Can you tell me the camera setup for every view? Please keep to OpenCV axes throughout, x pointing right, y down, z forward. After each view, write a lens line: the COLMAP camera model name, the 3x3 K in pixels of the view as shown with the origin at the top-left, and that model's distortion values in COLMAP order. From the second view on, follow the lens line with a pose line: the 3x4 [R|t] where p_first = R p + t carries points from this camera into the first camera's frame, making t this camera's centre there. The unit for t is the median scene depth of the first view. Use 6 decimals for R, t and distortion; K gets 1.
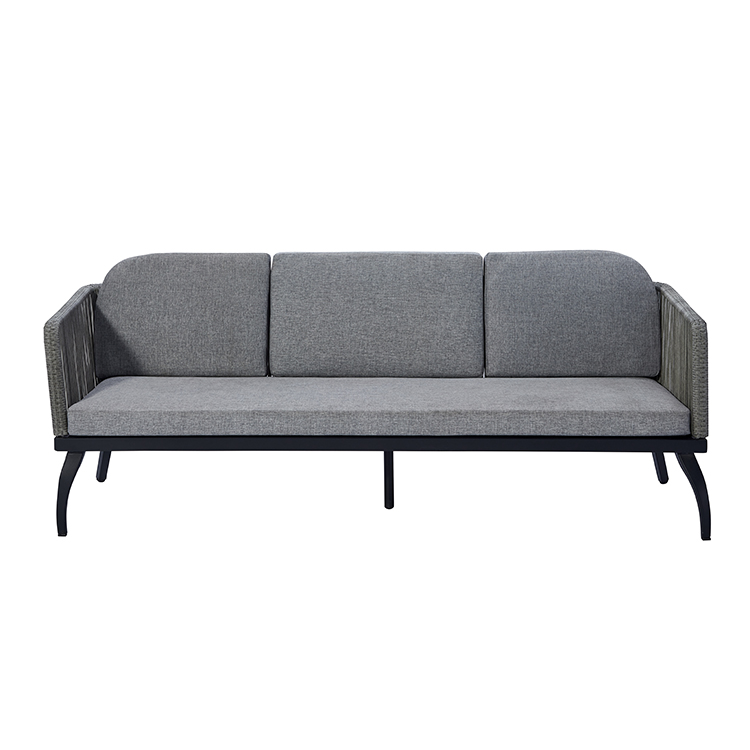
lens RADIAL K [[1292.1, 0, 375.0], [0, 1292.1, 375.0], [0, 0, 1]] dist [0.029796, 0.095379]
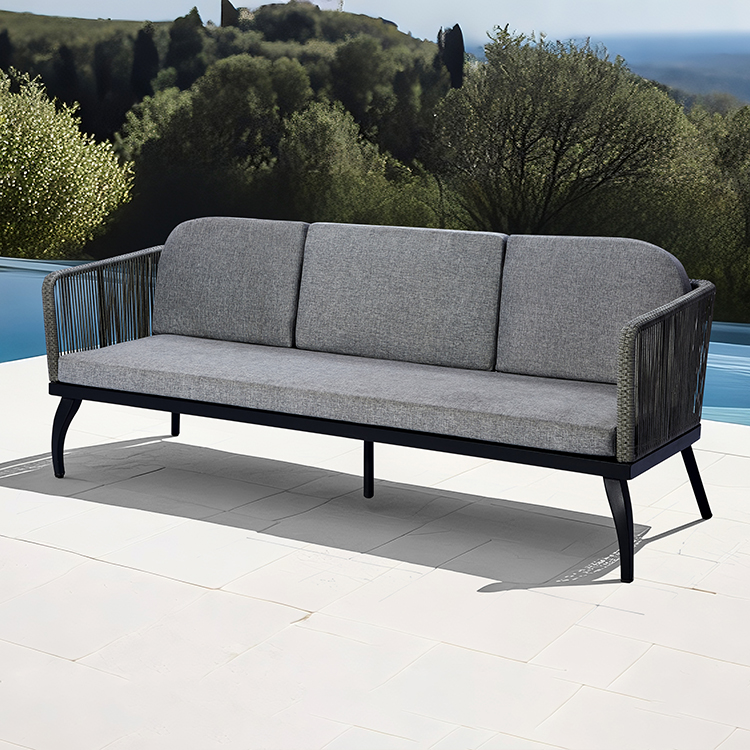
lens RADIAL K [[1292.1, 0, 375.0], [0, 1292.1, 375.0], [0, 0, 1]] dist [0.029796, 0.095379]
pose [[0.896473, 0.104192, -0.430674, 0.406348], [-0.100979, 0.994424, 0.030387, -0.015086], [0.431439, 0.016248, 0.901996, 0.147475]]
